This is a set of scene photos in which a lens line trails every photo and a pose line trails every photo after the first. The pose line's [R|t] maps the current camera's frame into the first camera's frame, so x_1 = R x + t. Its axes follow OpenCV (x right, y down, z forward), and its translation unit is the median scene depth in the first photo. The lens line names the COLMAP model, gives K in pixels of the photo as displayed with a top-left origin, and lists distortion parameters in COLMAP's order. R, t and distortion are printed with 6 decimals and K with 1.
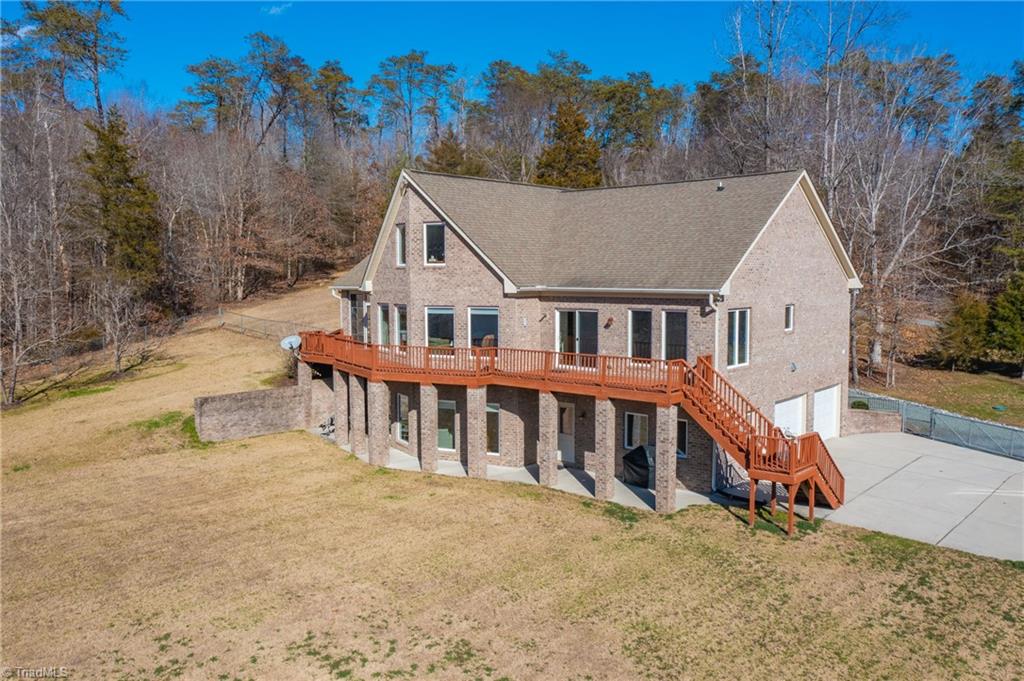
lens RADIAL K [[813.1, 0, 514.5], [0, 813.1, 345.4], [0, 0, 1]] dist [-0.013148, 0.012580]
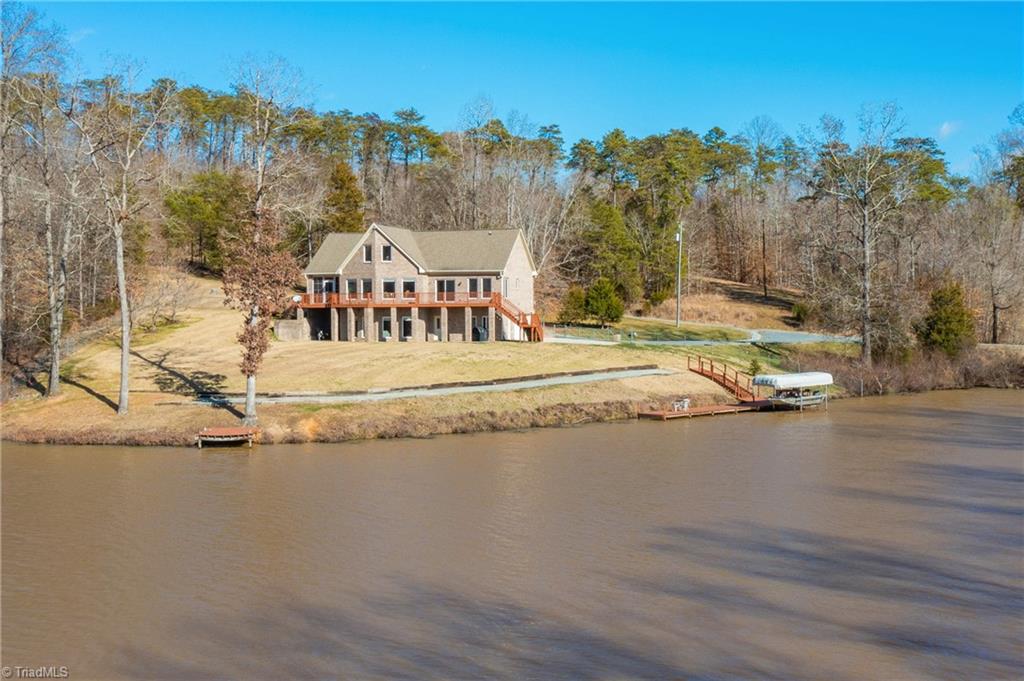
lens RADIAL K [[813.1, 0, 512.4], [0, 813.1, 338.2], [0, 0, 1]] dist [-0.013148, 0.012580]
pose [[0.907940, -0.022914, 0.418473, -0.810213], [0.035575, 0.999114, -0.022478, 0.207373], [-0.417587, 0.035295, 0.907951, -1.431349]]
